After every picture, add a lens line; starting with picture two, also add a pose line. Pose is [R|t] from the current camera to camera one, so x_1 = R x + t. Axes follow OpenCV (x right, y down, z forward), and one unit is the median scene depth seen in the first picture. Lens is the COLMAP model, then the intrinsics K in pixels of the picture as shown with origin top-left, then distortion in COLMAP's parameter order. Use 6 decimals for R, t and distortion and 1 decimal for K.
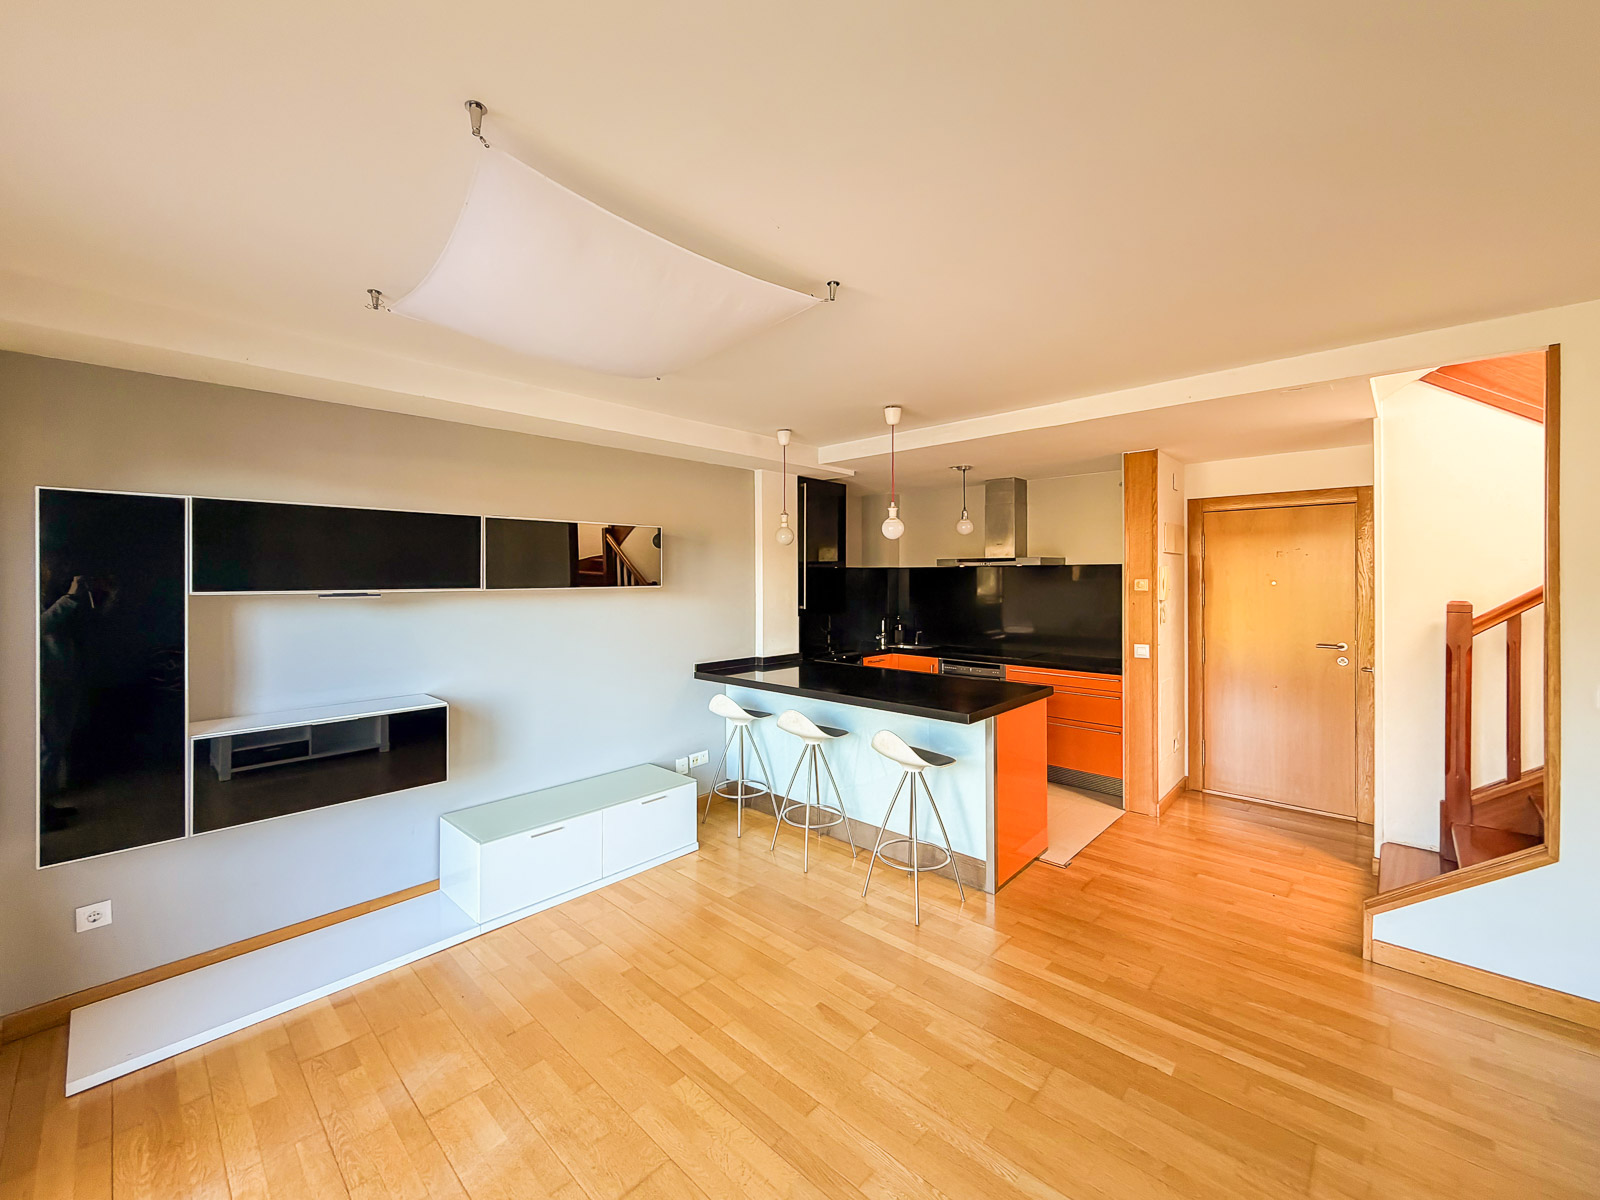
lens RADIAL K [[654.1, 0, 774.6], [0, 654.1, 578.5], [0, 0, 1]] dist [0.003889, -0.001304]
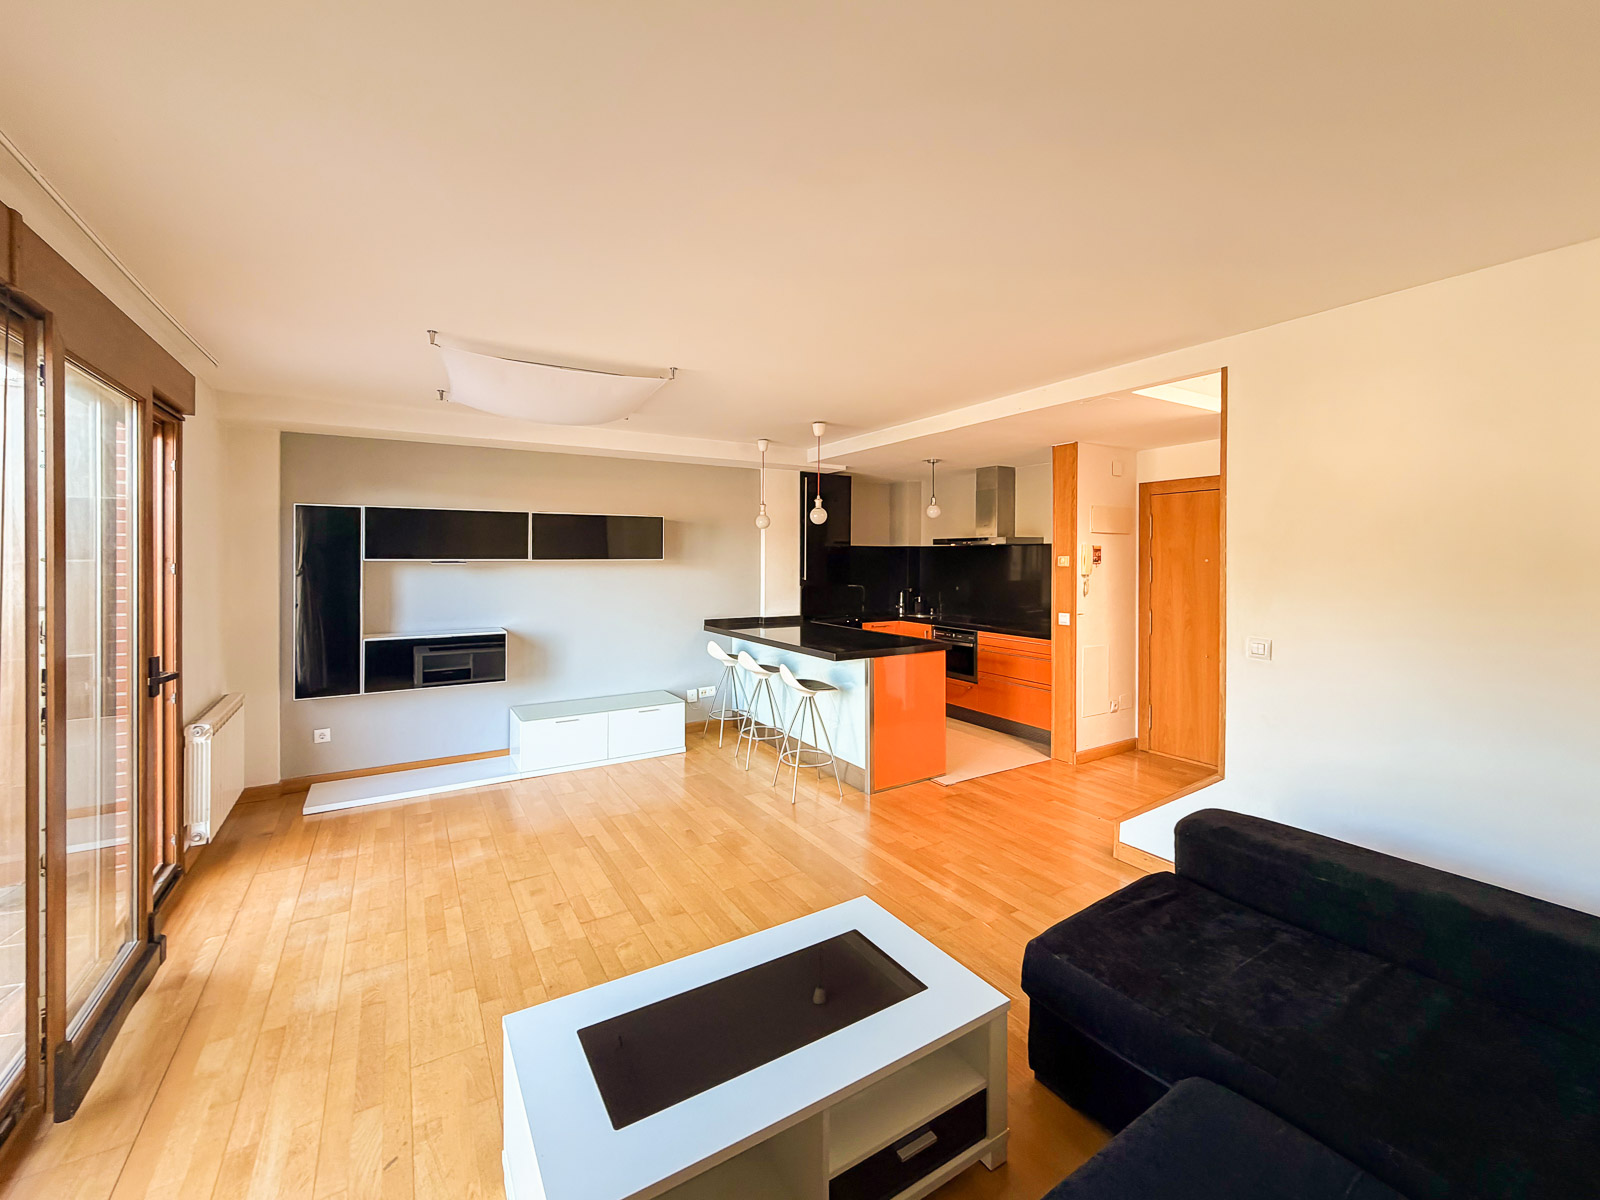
lens RADIAL K [[654.1, 0, 765.0], [0, 654.1, 561.1], [0, 0, 1]] dist [0.003889, -0.001304]
pose [[0.961601, 0.006176, -0.274383, 0.373554], [-0.004996, 0.999975, 0.005000, 0.006879], [0.274407, -0.003437, 0.961608, -0.240470]]
